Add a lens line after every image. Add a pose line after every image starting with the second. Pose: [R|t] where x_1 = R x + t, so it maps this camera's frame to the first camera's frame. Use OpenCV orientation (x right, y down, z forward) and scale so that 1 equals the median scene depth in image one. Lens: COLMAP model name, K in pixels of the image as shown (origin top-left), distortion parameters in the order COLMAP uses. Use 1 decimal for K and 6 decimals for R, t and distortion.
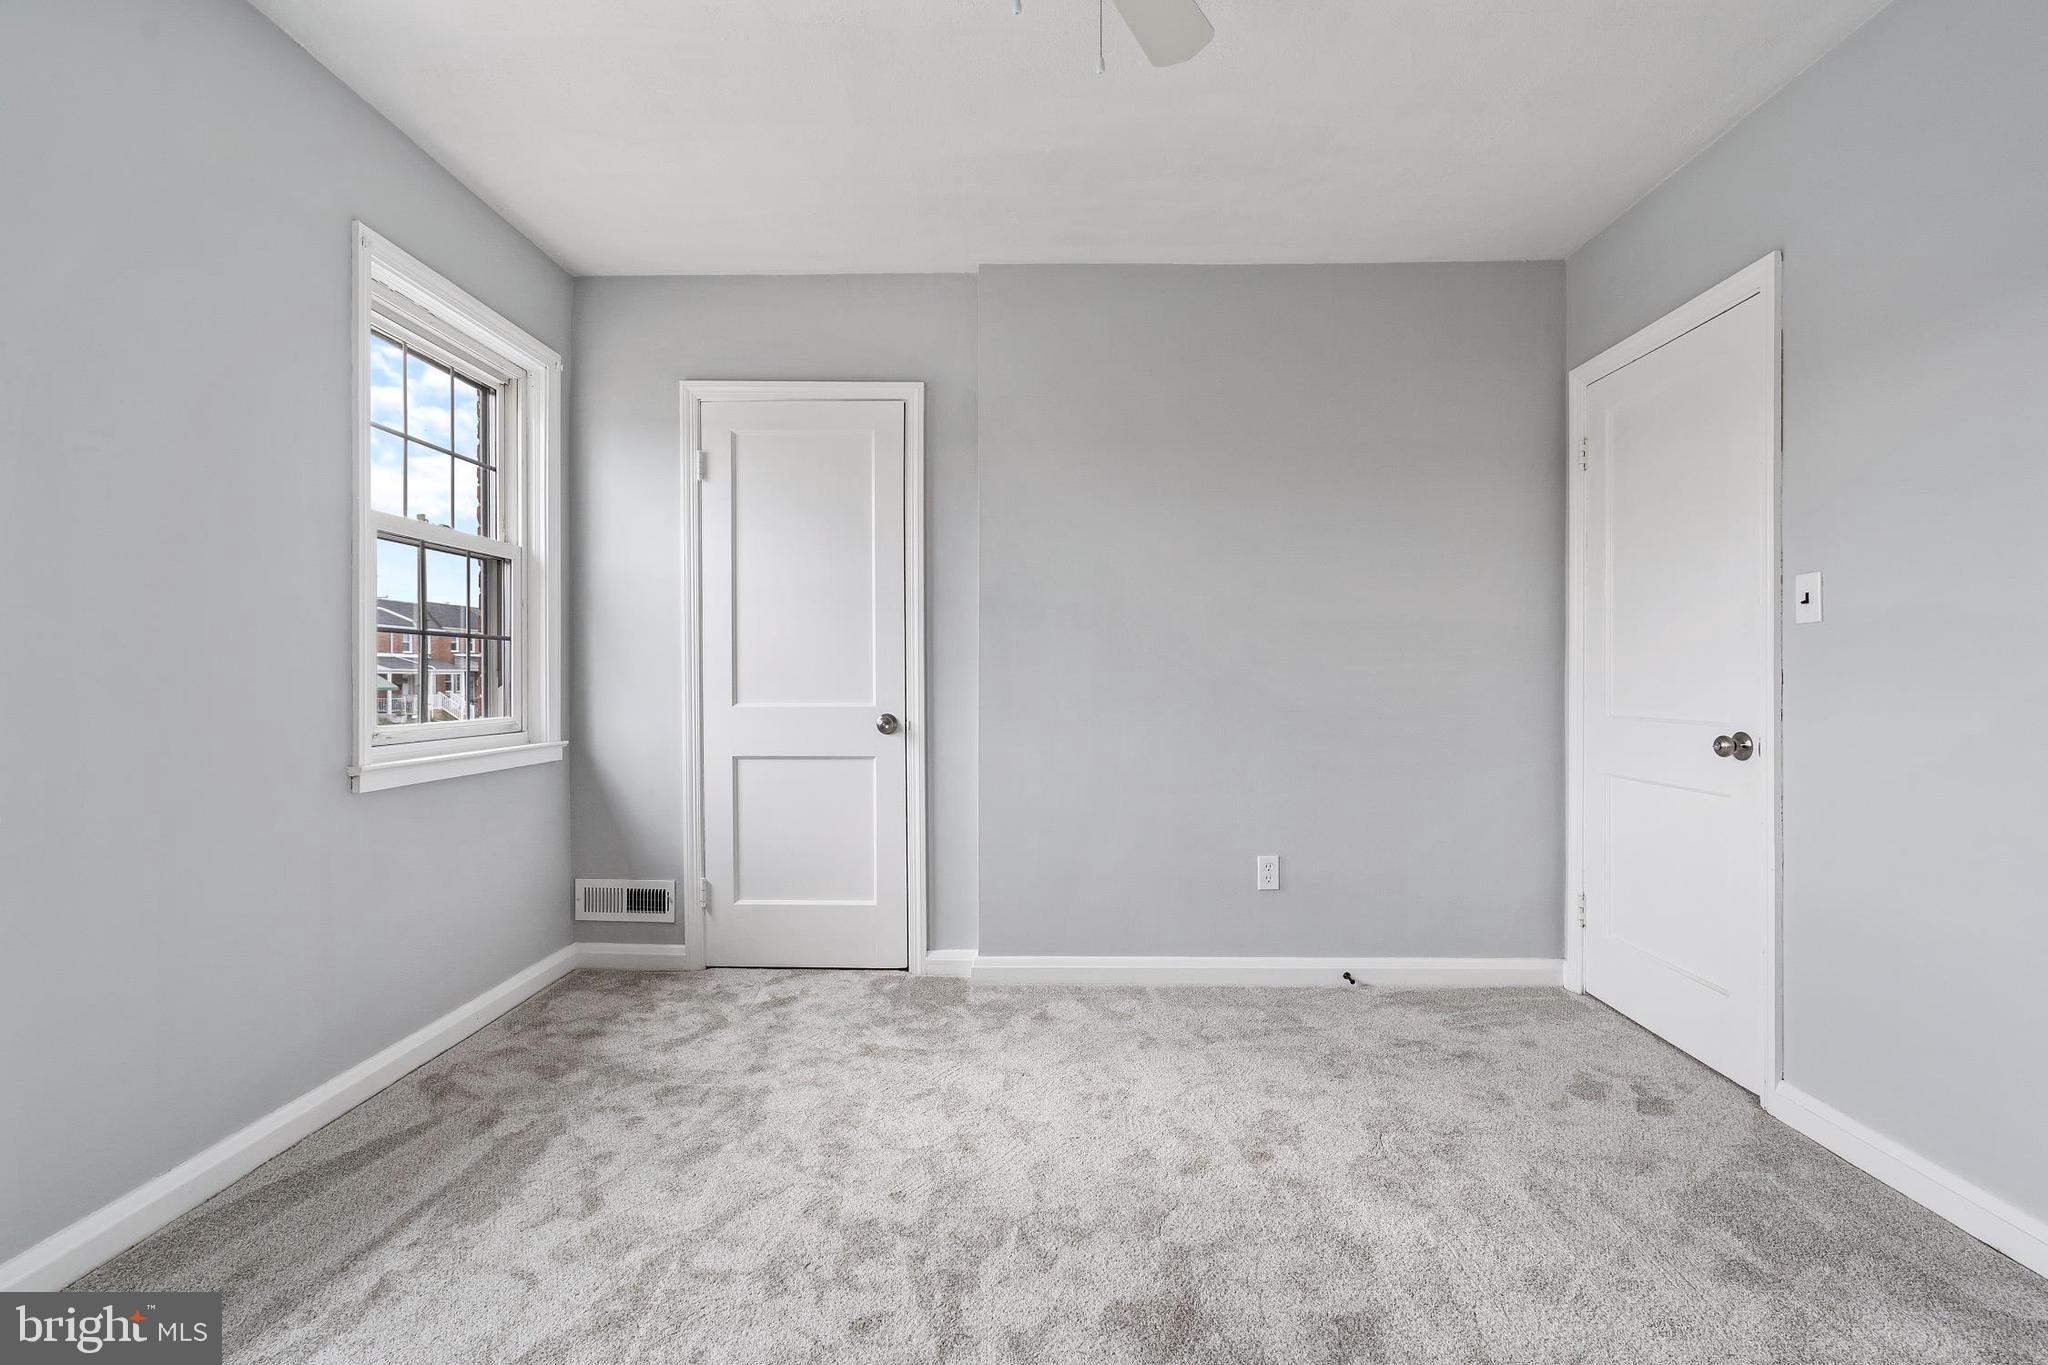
lens RADIAL K [[944.2, 0, 1055.6], [0, 944.2, 674.5], [0, 0, 1]] dist [-0.009491, 0.004164]
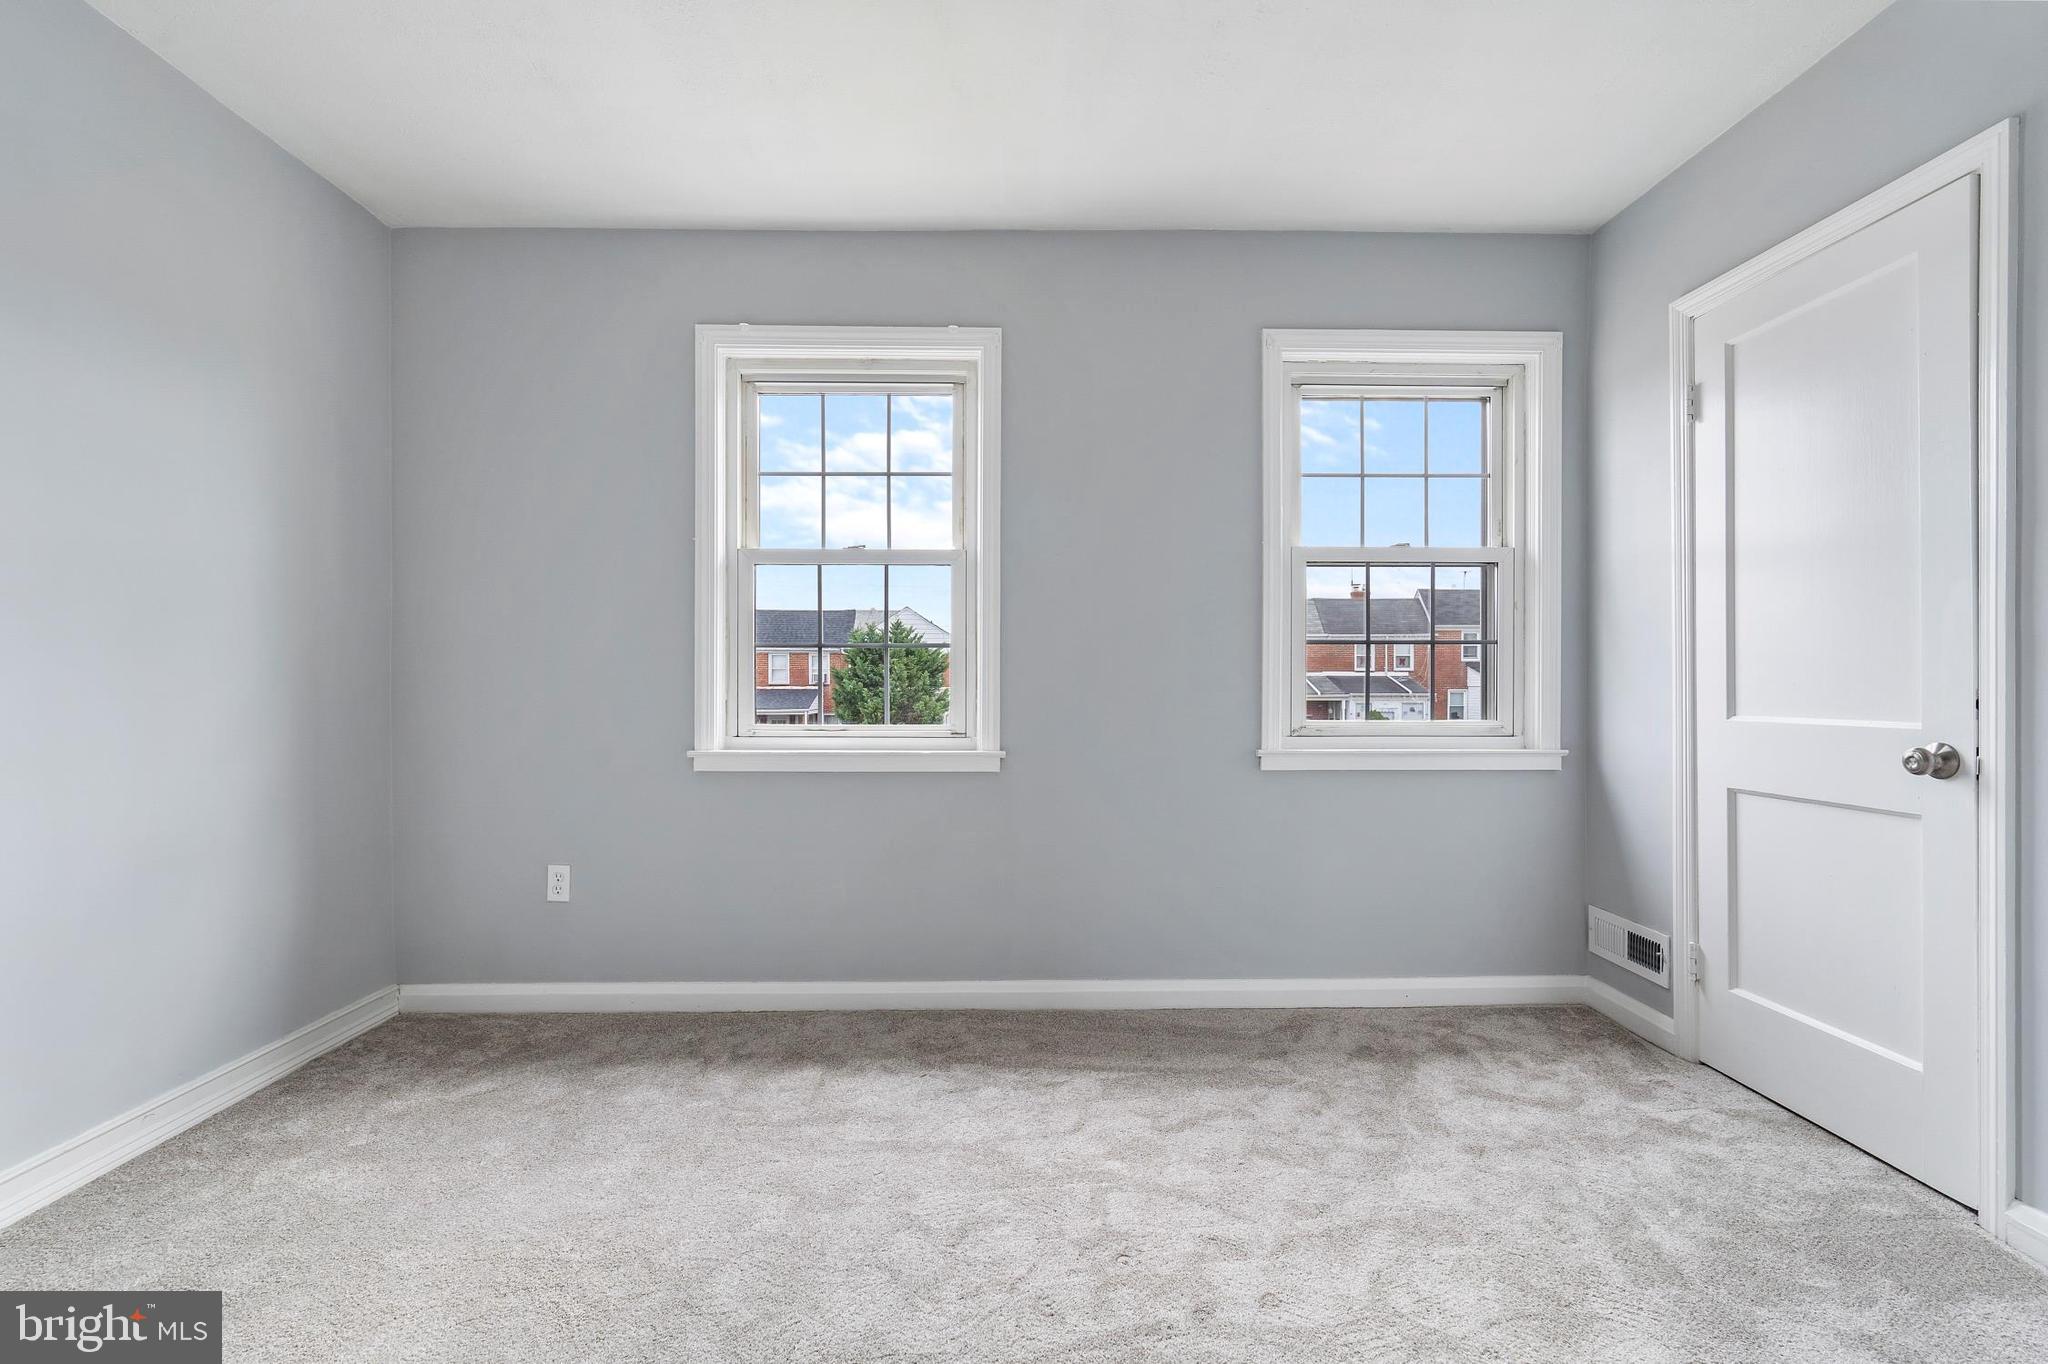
lens RADIAL K [[944.2, 0, 1006.2], [0, 944.2, 679.8], [0, 0, 1]] dist [-0.009491, 0.004164]
pose [[0.007845, -0.003897, -0.999962, 0.419812], [0.003980, 0.999985, -0.003866, 0.004044], [0.999961, -0.003950, 0.007861, 0.479199]]
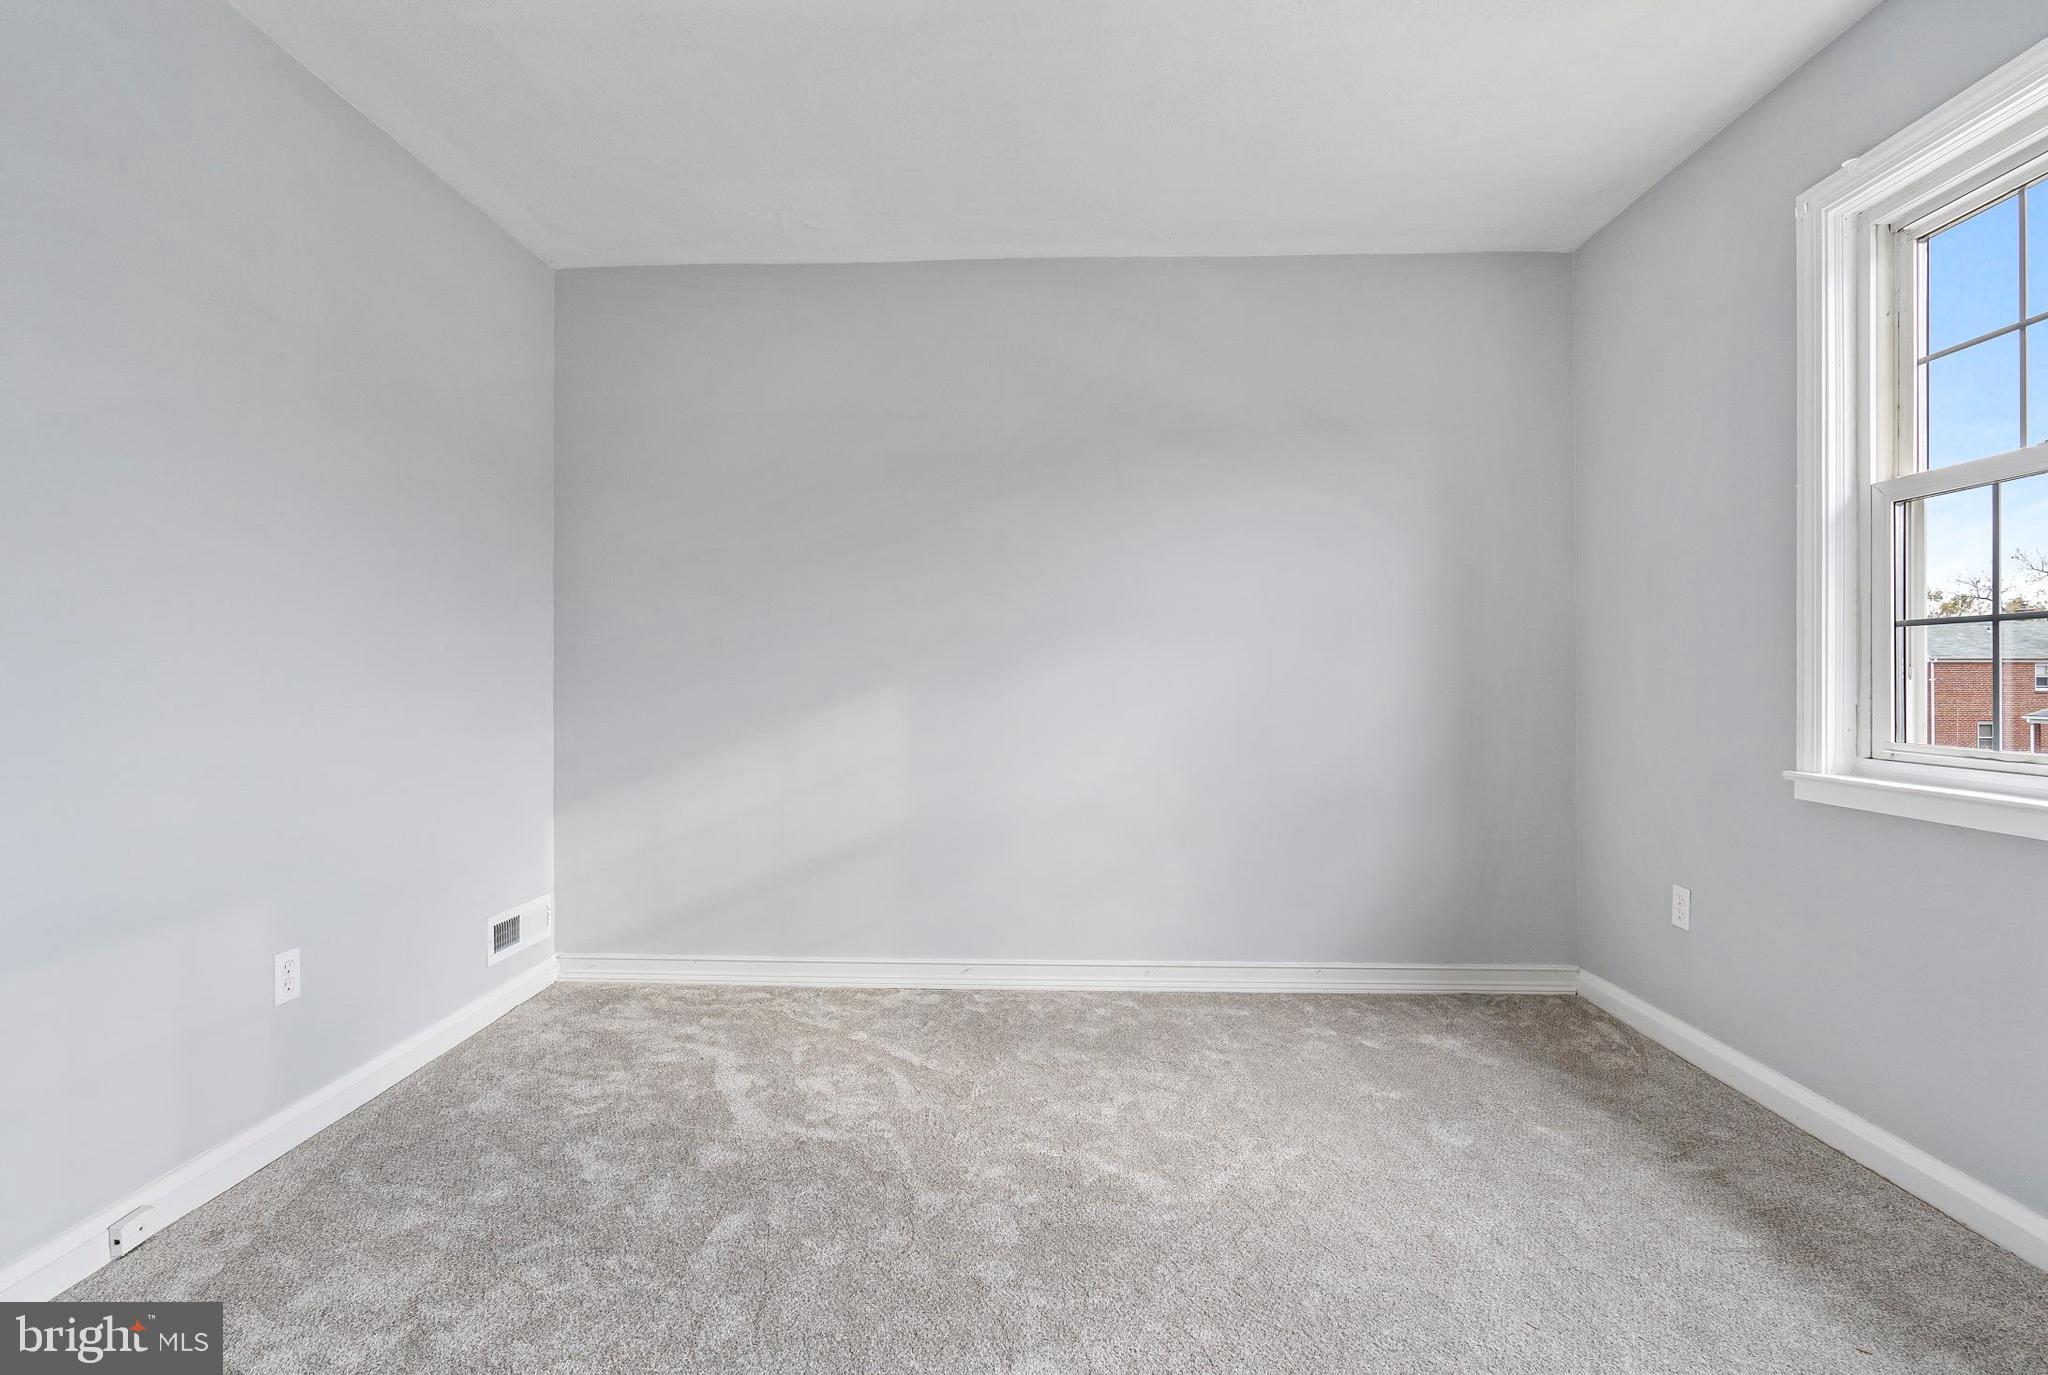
lens RADIAL K [[944.2, 0, 1010.5], [0, 944.2, 668.8], [0, 0, 1]] dist [-0.009491, 0.004164]
pose [[-0.999852, -0.009965, 0.014019, 0.157409], [-0.010120, 0.999888, -0.011050, 0.006687], [-0.013907, -0.011190, -0.999841, 0.761540]]
